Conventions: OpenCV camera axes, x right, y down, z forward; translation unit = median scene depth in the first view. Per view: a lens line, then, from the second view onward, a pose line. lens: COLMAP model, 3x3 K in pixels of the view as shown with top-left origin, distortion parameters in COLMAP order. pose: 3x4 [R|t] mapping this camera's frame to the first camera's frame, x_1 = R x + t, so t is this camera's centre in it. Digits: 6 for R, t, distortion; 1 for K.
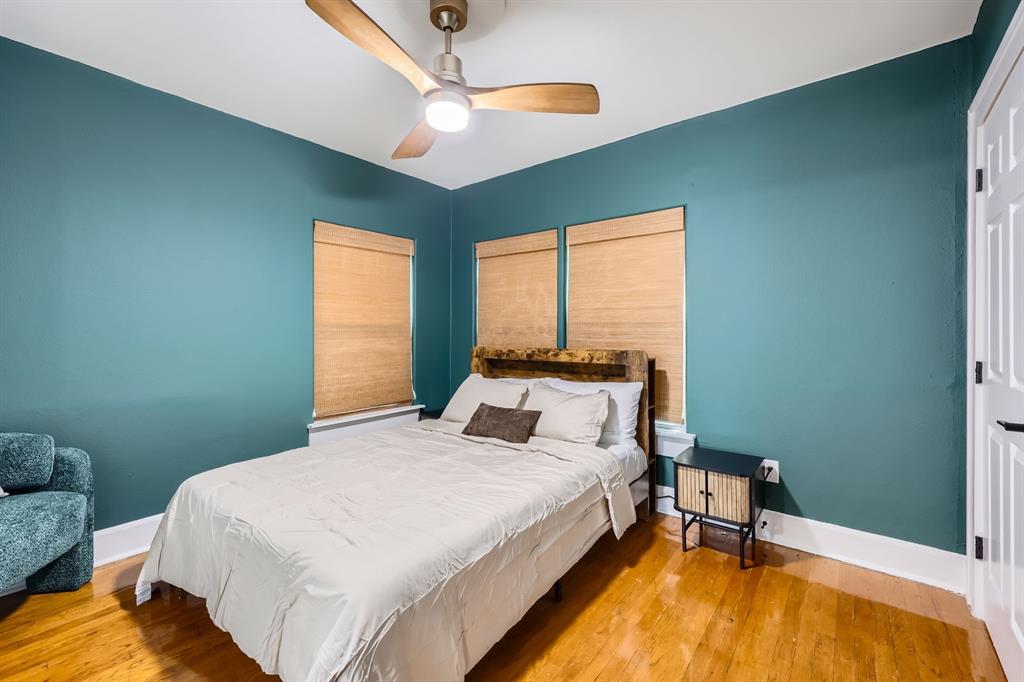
lens RADIAL K [[430.0, 0, 506.3], [0, 430.0, 330.9], [0, 0, 1]] dist [-0.000566, 0.000481]
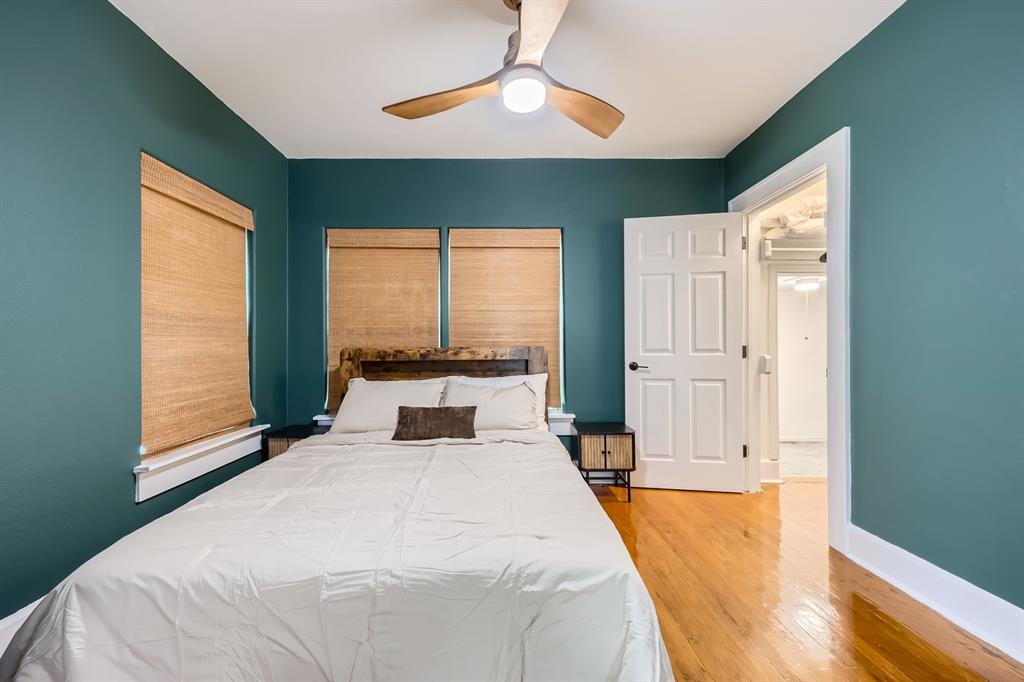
lens RADIAL K [[430.0, 0, 501.0], [0, 430.0, 341.5], [0, 0, 1]] dist [-0.000566, 0.000481]
pose [[0.765135, 0.006682, 0.643835, -0.428969], [0.005080, 0.999852, -0.016414, 0.042890], [-0.643850, 0.015829, 0.764988, 0.155695]]
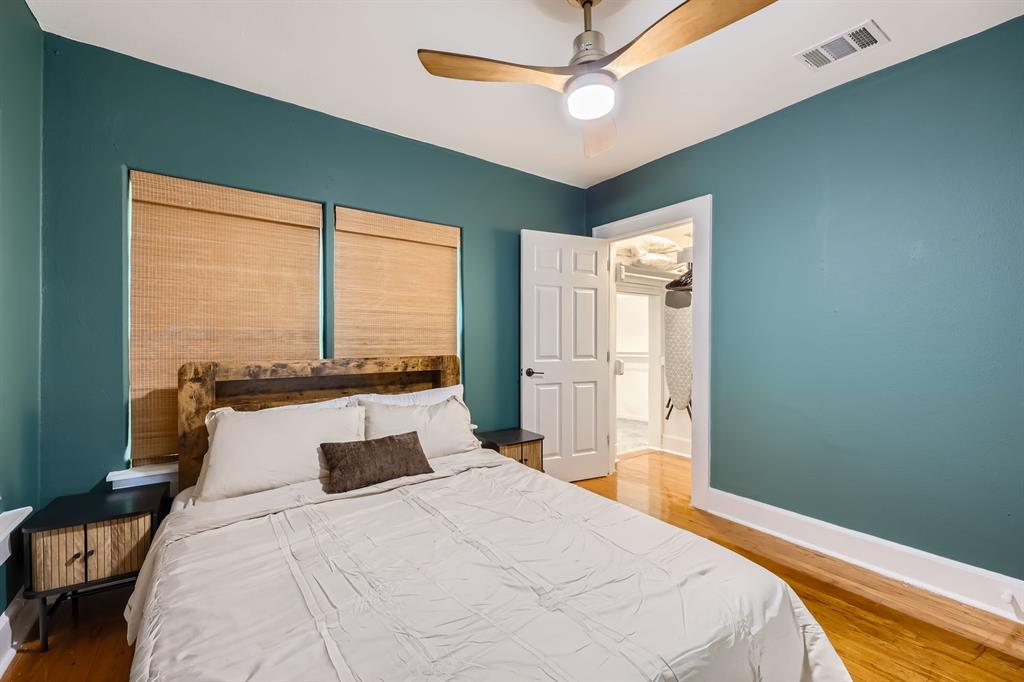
lens RADIAL K [[430.0, 0, 517.2], [0, 430.0, 332.7], [0, 0, 1]] dist [-0.000566, 0.000481]
pose [[0.246351, 0.015693, 0.969054, -0.562948], [0.000030, 0.999869, -0.016199, 0.006887], [-0.969181, 0.004020, 0.246318, 0.491762]]
